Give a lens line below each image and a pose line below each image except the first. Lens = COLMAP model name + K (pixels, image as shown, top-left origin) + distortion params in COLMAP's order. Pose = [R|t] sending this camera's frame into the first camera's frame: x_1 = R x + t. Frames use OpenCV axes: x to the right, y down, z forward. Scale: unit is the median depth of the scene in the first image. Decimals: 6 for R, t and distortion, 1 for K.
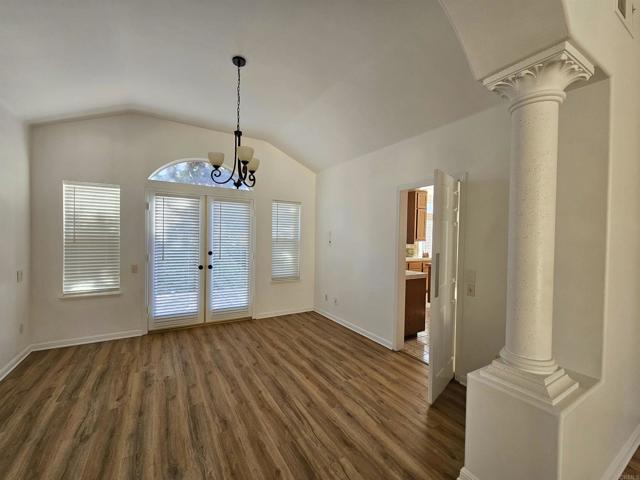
lens RADIAL K [[270.3, 0, 320.0], [0, 270.3, 240.0], [0, 0, 1]] dist [0.000457, 0.000008]
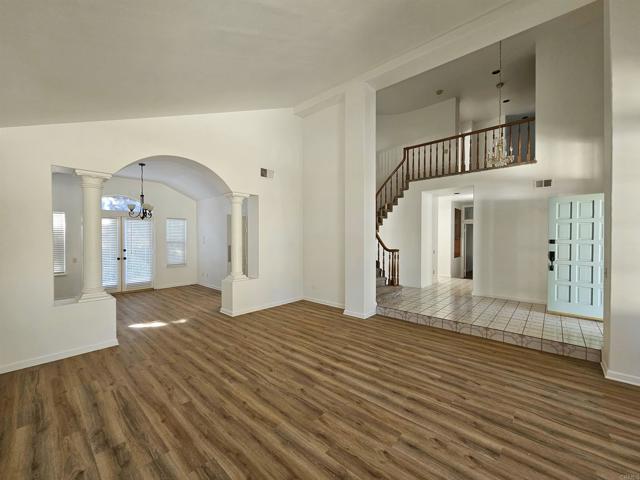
lens RADIAL K [[260.7, 0, 320.0], [0, 260.7, 240.0], [0, 0, 1]] dist [-0.000332, -0.000055]
pose [[0.955335, -0.019465, 0.294883, 0.266424], [0.019490, 0.999806, 0.002852, 0.002543], [-0.294881, 0.003023, 0.955529, -0.867508]]
